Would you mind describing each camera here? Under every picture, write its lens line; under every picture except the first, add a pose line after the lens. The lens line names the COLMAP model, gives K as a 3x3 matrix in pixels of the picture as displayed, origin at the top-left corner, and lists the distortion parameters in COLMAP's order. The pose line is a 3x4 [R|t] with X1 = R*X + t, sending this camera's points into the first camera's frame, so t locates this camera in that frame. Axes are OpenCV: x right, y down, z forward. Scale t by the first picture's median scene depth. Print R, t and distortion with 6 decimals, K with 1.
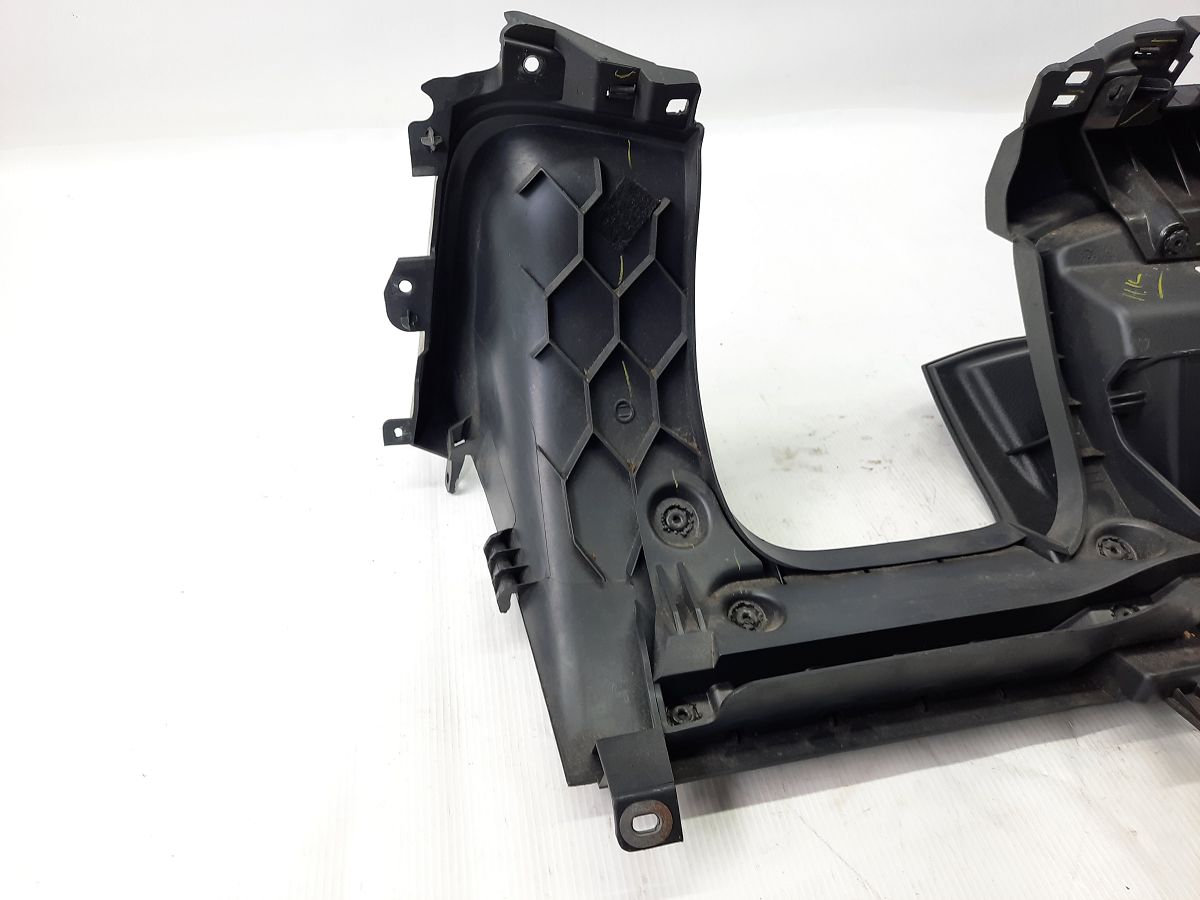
lens RADIAL K [[932.2, 0, 600.1], [0, 932.2, 471.3], [0, 0, 1]] dist [0.053331, -0.005178]
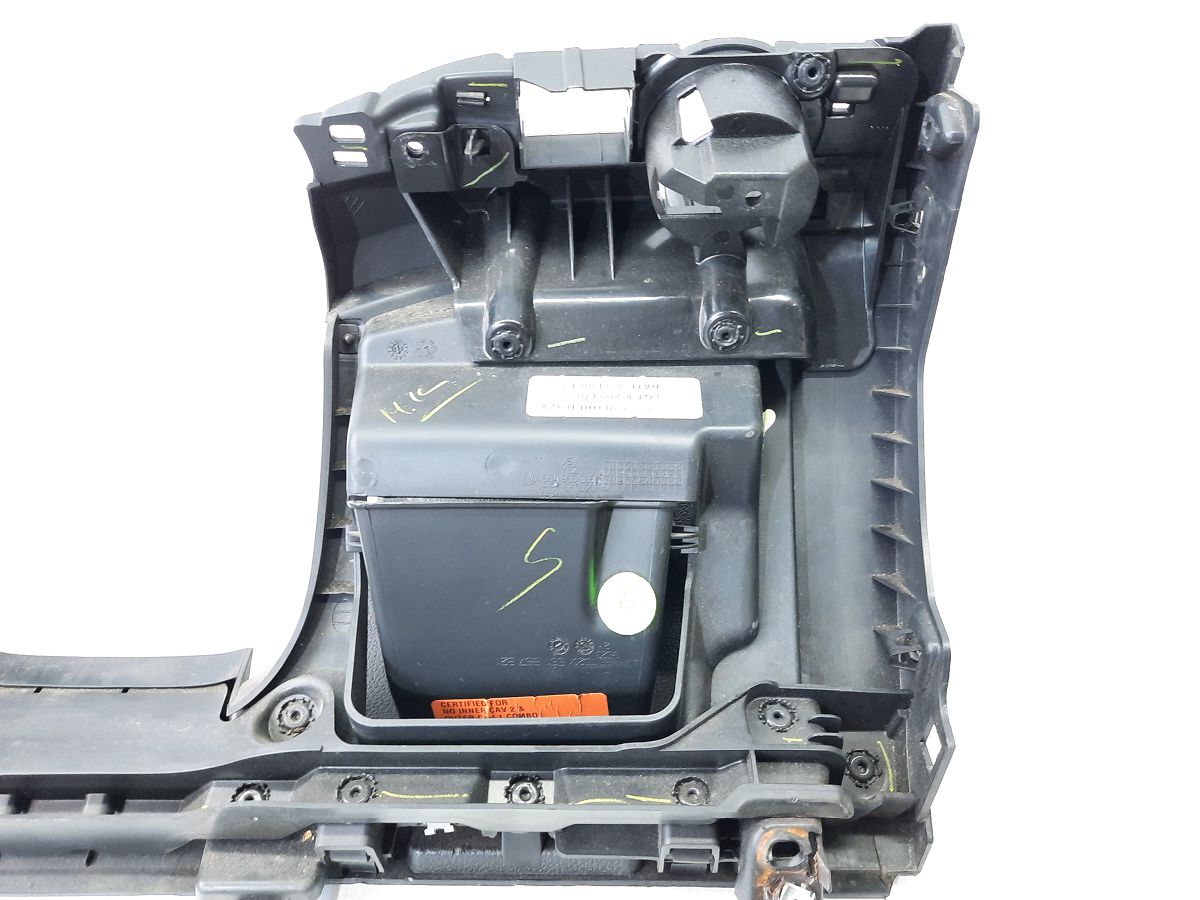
lens RADIAL K [[970.1, 0, 600.0], [0, 970.1, 450.0], [0, 0, 1]] dist [0.086554, -0.001041]
pose [[0.960380, 0.146103, -0.237328, 0.963771], [-0.112464, 0.982325, 0.149635, -0.308595], [0.254995, -0.117015, 0.959836, 0.243304]]
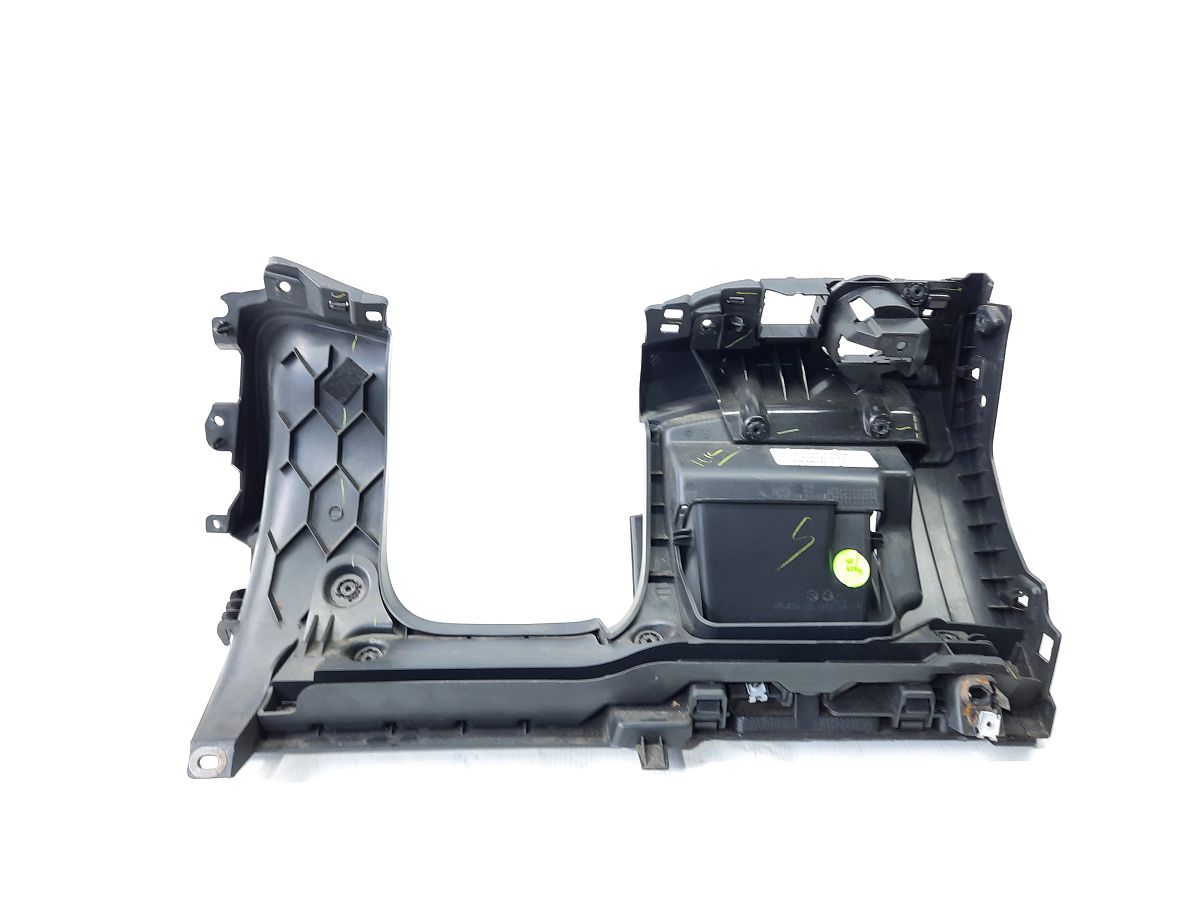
lens RADIAL K [[970.1, 0, 600.0], [0, 970.1, 450.0], [0, 0, 1]] dist [0.086554, -0.001041]
pose [[0.981645, 0.068903, -0.177835, 0.689403], [-0.108268, 0.968969, -0.222210, 0.132376], [0.157005, 0.237385, 0.958644, -0.400689]]
